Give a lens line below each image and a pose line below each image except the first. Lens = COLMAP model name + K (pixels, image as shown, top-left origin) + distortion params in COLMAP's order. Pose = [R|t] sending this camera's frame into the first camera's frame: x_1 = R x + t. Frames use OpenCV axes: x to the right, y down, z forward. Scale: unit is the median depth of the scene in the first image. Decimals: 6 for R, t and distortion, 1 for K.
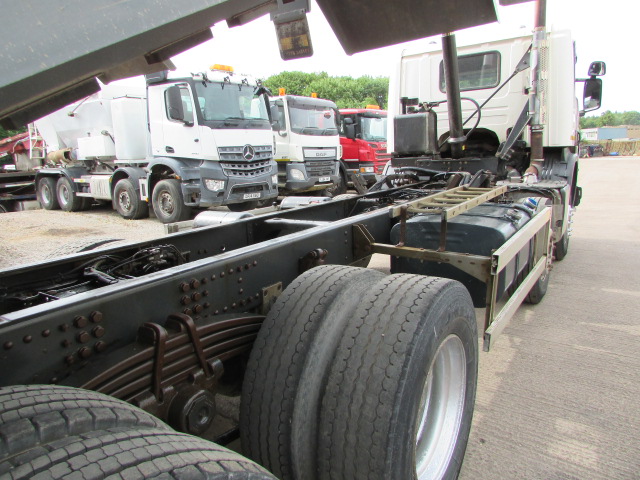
lens RADIAL K [[451.1, 0, 320.0], [0, 451.1, 240.0], [0, 0, 1]] dist [-0.031087, 0.000702]
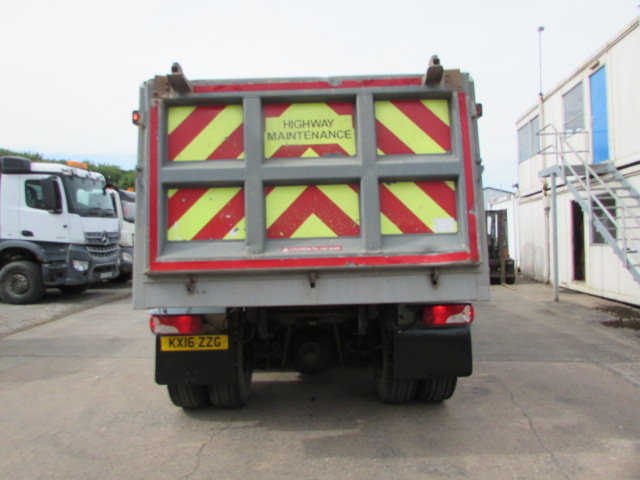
lens RADIAL K [[457.7, 0, 320.0], [0, 457.7, 240.0], [0, 0, 1]] dist [-0.027323, -0.000891]
pose [[0.819006, 0.015058, 0.573587, -0.388167], [0.099418, 0.980812, -0.167703, 0.064676], [-0.565106, 0.194375, 0.801794, -0.258301]]
